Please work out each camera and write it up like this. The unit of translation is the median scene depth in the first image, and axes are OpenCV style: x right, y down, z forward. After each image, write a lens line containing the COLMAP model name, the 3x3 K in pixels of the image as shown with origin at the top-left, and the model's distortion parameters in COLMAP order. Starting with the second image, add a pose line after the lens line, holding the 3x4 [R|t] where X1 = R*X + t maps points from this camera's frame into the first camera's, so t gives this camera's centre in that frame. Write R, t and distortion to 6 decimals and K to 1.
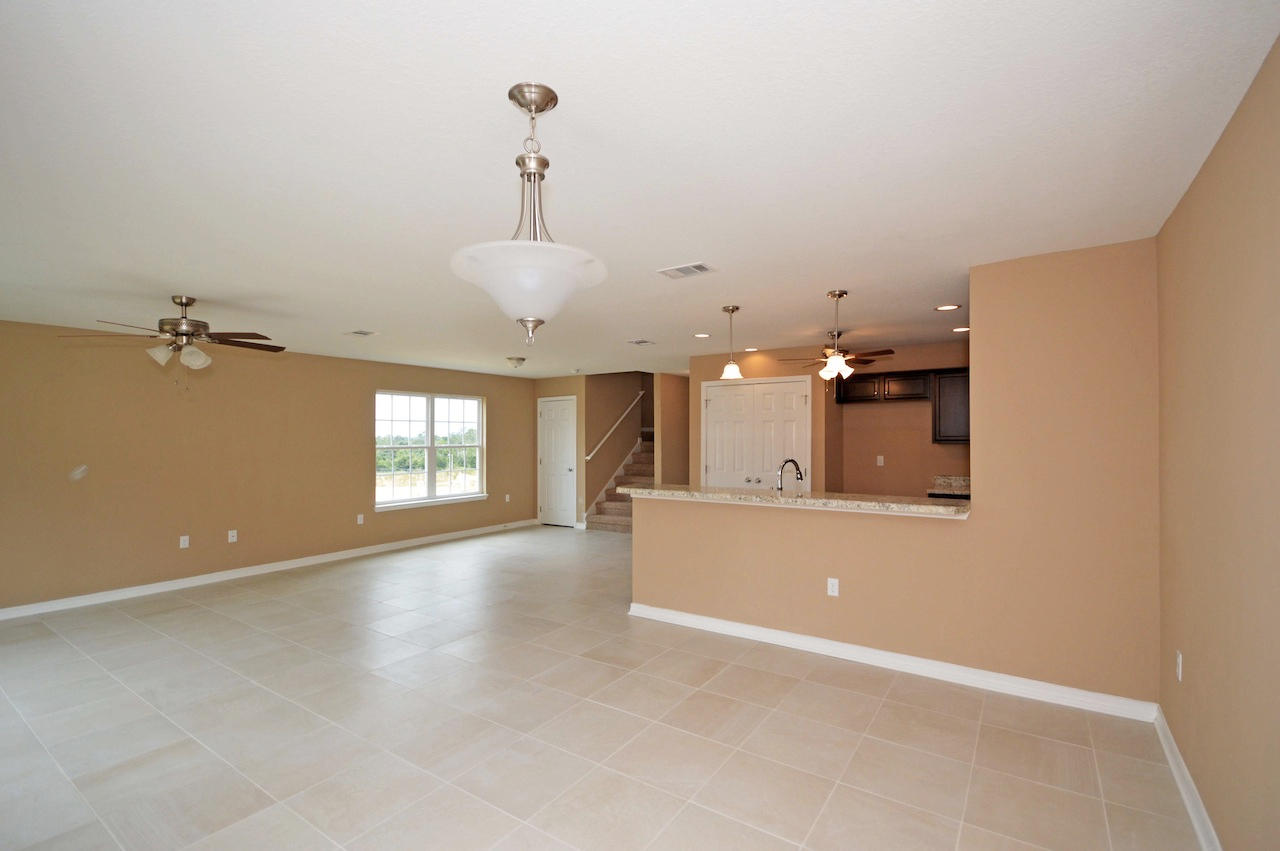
lens RADIAL K [[583.0, 0, 648.9], [0, 583.0, 423.3], [0, 0, 1]] dist [0.000924, -0.000875]
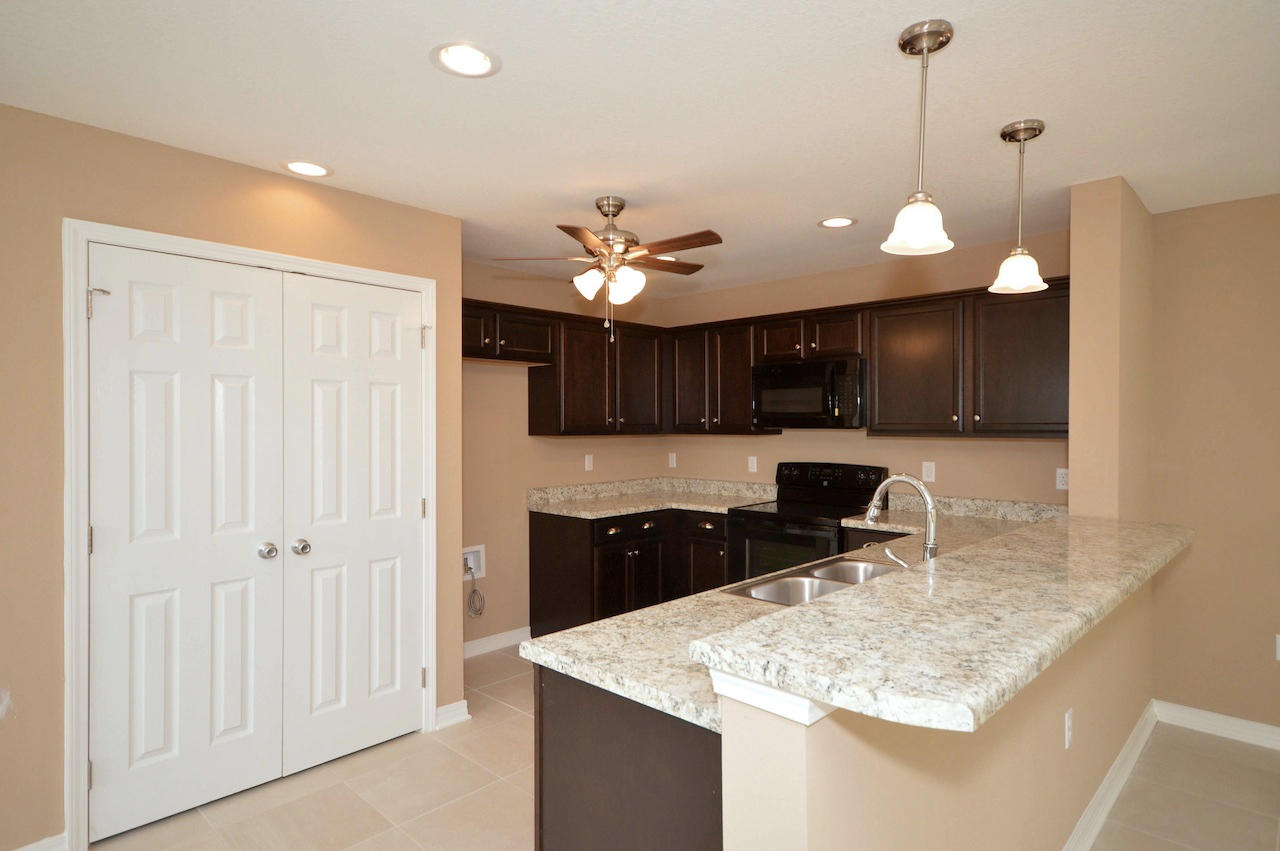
lens RADIAL K [[697.9, 0, 633.8], [0, 697.9, 431.1], [0, 0, 1]] dist [0.017118, 0.000184]
pose [[0.185660, -0.004193, 0.982605, -0.250268], [-0.023154, 0.999695, 0.008641, 0.025409], [-0.982341, -0.024356, 0.185506, 0.941964]]
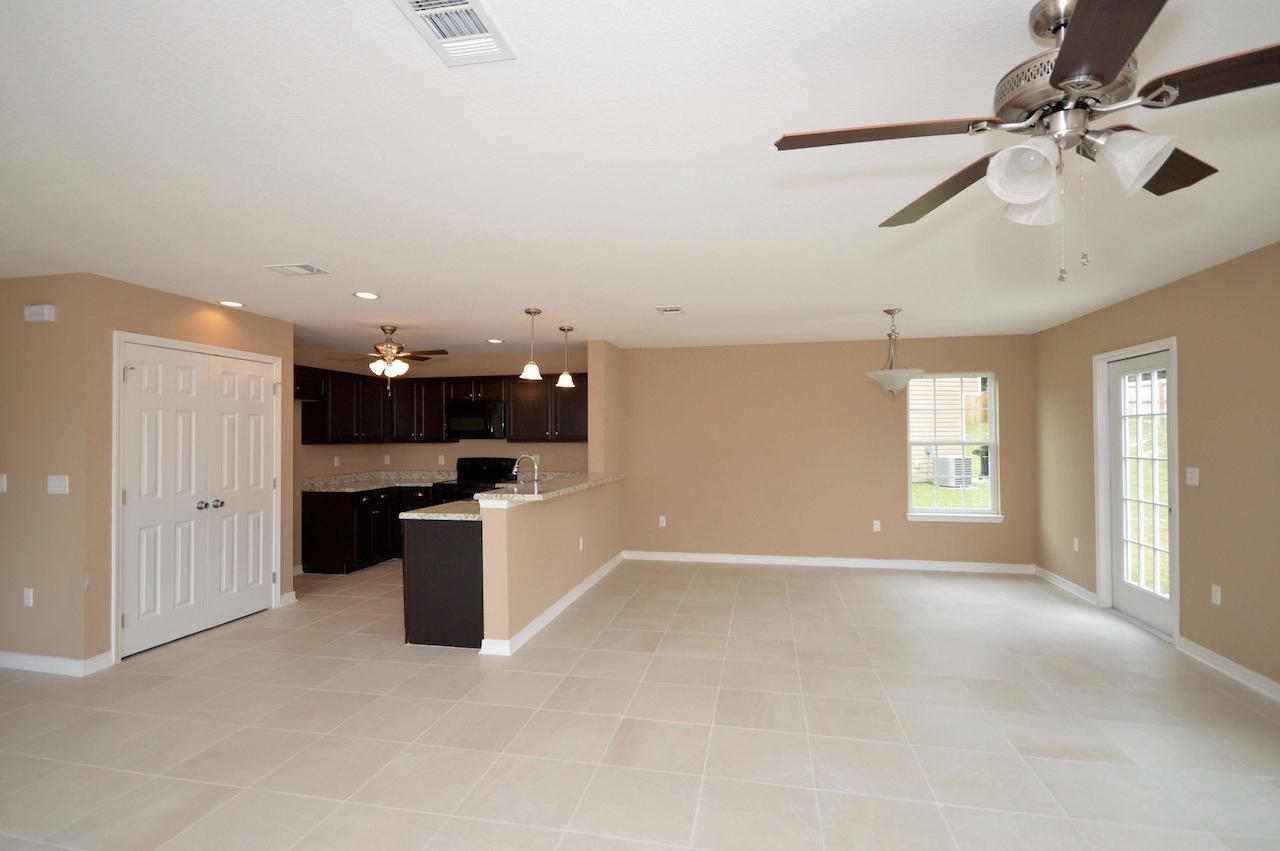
lens RADIAL K [[603.4, 0, 636.2], [0, 603.4, 428.7], [0, 0, 1]] dist [0.001450, -0.000124]
pose [[-0.364577, 0.020252, 0.930953, -0.802634], [-0.014042, 0.999530, -0.027243, 0.034090], [-0.931068, -0.023005, -0.364121, 1.055934]]
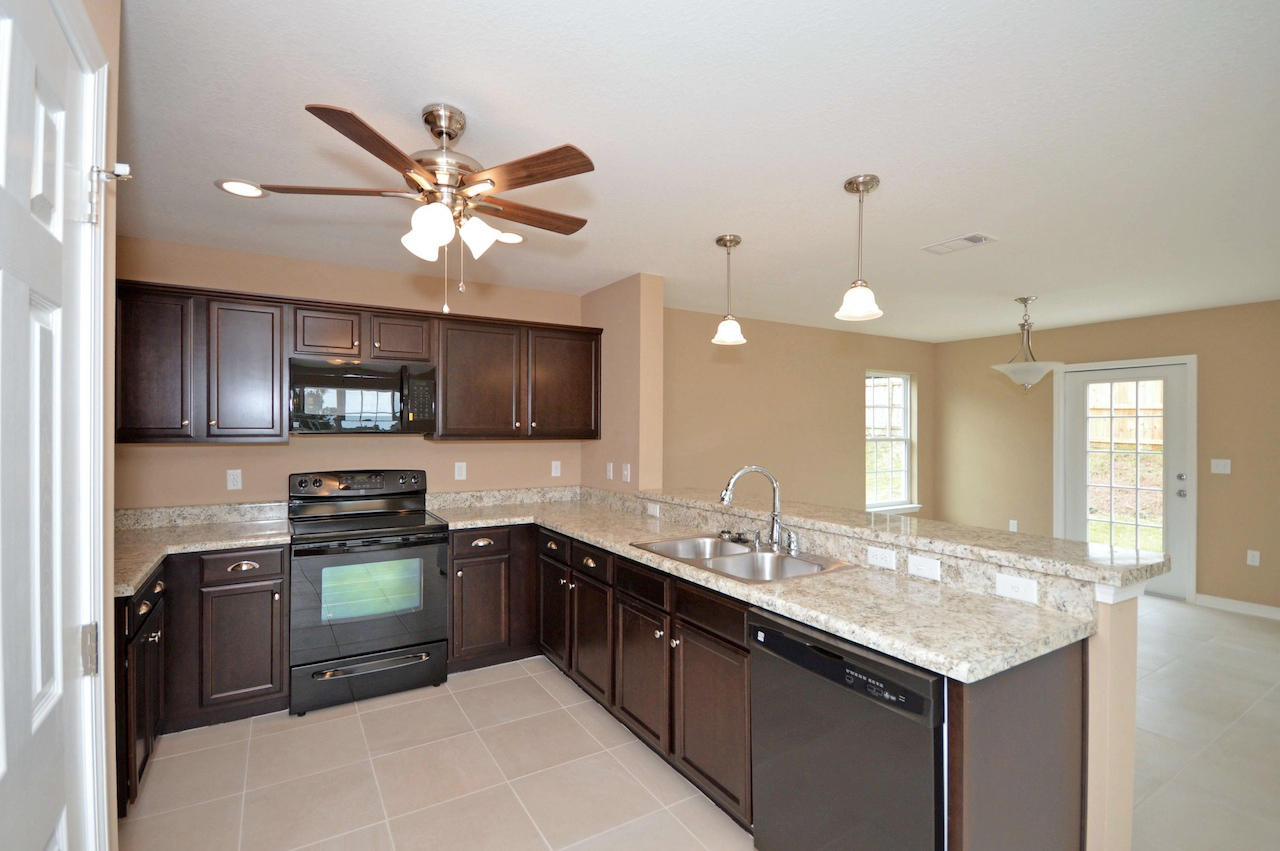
lens RADIAL K [[567.5, 0, 631.5], [0, 567.5, 431.9], [0, 0, 1]] dist [-0.000146, -0.000149]
pose [[-0.896290, 0.002058, 0.443463, 0.079490], [-0.008400, 0.999731, -0.021615, 0.034226], [-0.443388, -0.023099, -0.896032, 1.332317]]
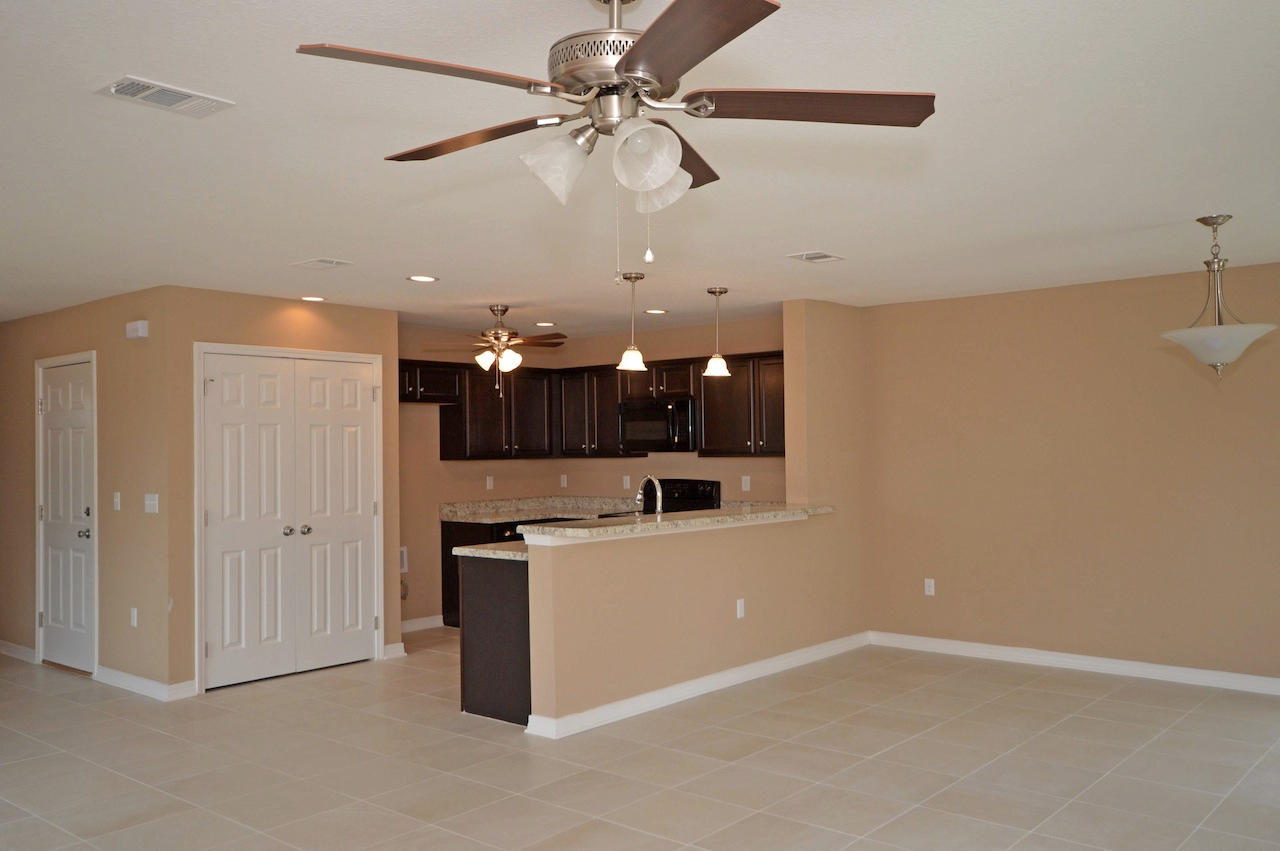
lens RADIAL K [[1050.3, 0, 638.8], [0, 1050.3, 431.3], [0, 0, 1]] dist [0.006166, 0.005417]
pose [[0.120878, 0.019893, 0.992468, -1.030593], [-0.010963, 0.999765, -0.018704, 0.023442], [-0.992607, -0.008619, 0.121067, 0.720950]]
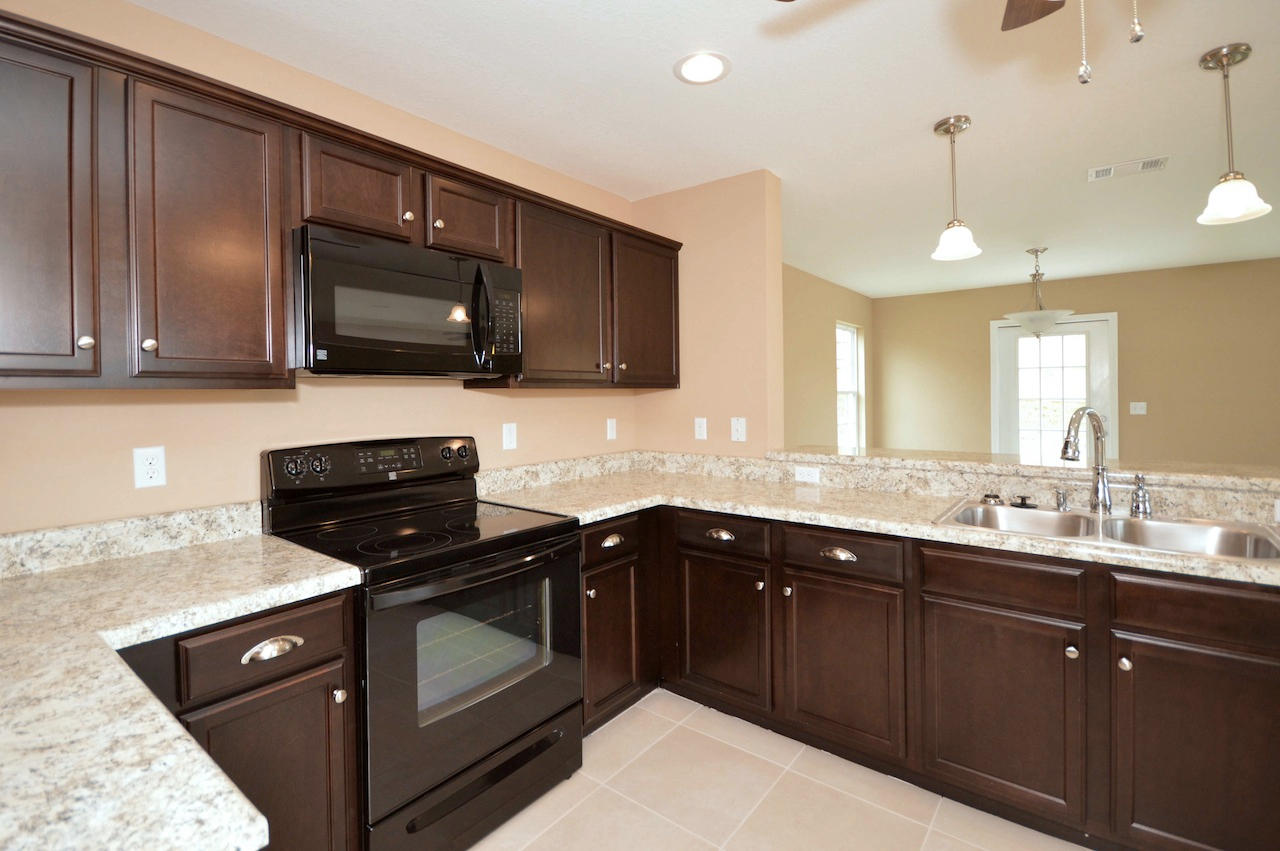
lens RADIAL K [[570.6, 0, 636.7], [0, 570.6, 398.8], [0, 0, 1]] dist [-0.002297, -0.000751]
pose [[-0.995344, 0.014531, 0.095288, 0.458139], [0.013111, 0.999794, -0.015512, 0.048241], [-0.095493, -0.014190, -0.995329, 1.251021]]
